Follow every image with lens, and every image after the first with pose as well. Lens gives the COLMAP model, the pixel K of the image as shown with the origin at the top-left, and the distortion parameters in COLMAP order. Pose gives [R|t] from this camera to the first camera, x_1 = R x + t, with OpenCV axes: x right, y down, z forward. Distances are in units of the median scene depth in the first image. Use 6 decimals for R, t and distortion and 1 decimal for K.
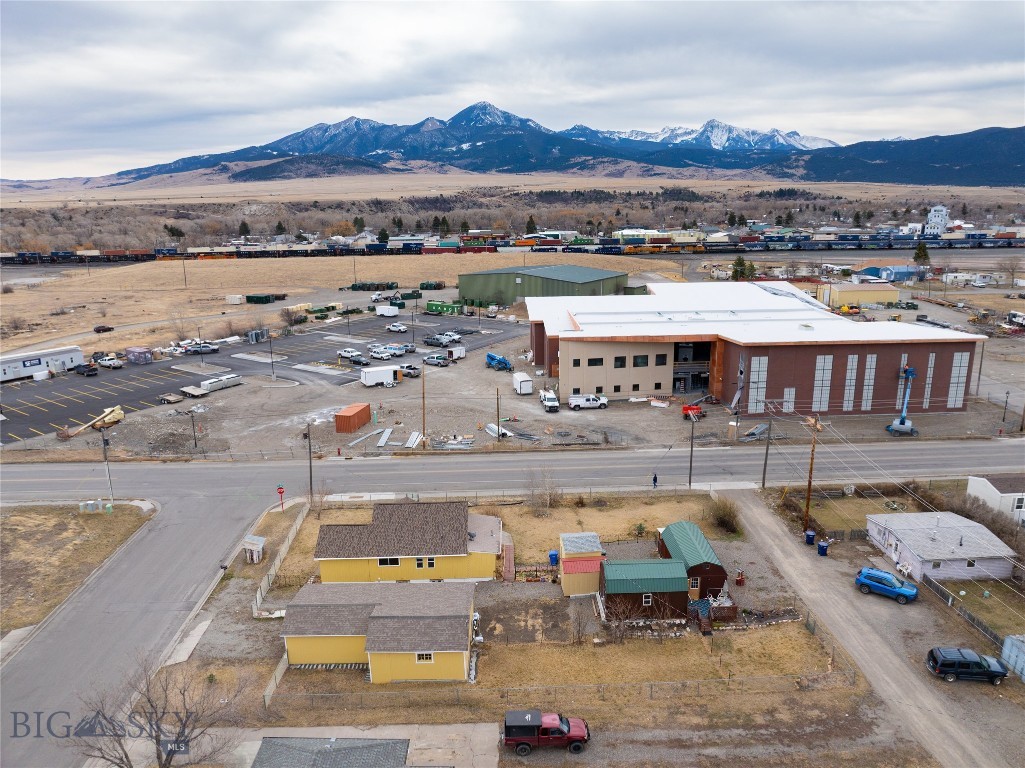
lens RADIAL K [[720.1, 0, 516.2], [0, 720.1, 380.4], [0, 0, 1]] dist [-0.037962, 0.001906]
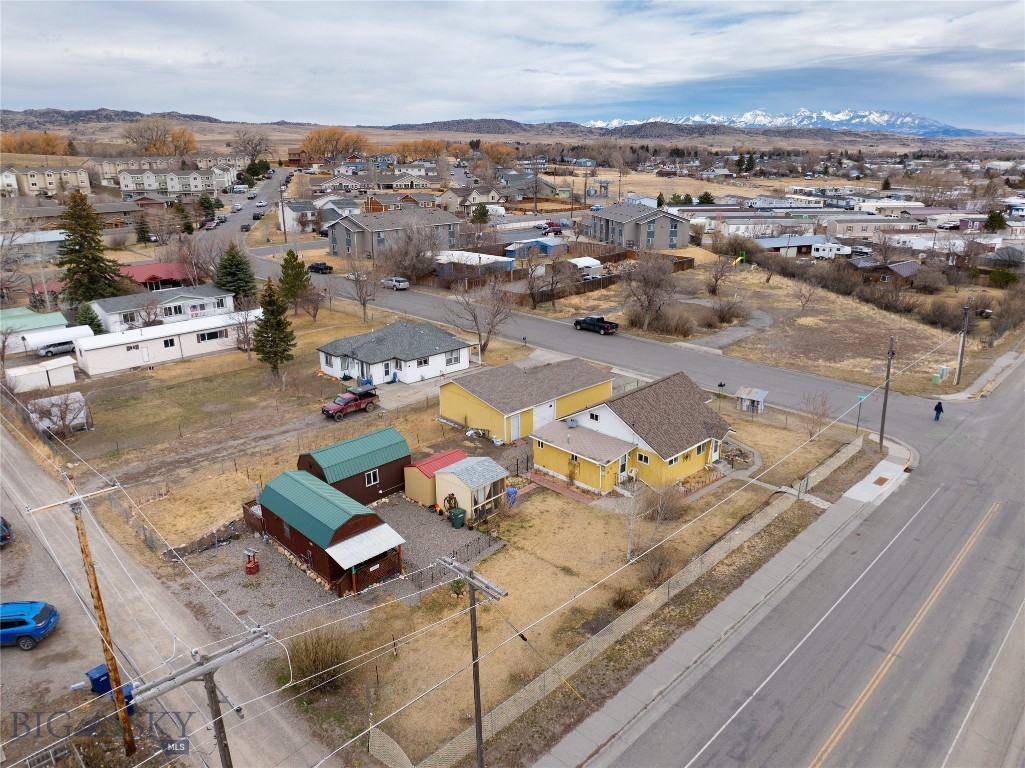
lens RADIAL K [[720.1, 0, 516.2], [0, 720.1, 380.4], [0, 0, 1]] dist [-0.037962, 0.001906]
pose [[-0.726037, 0.227127, -0.649064, 0.391643], [-0.157038, 0.864173, 0.478062, -0.161158], [0.669484, 0.449019, -0.591754, 1.101464]]
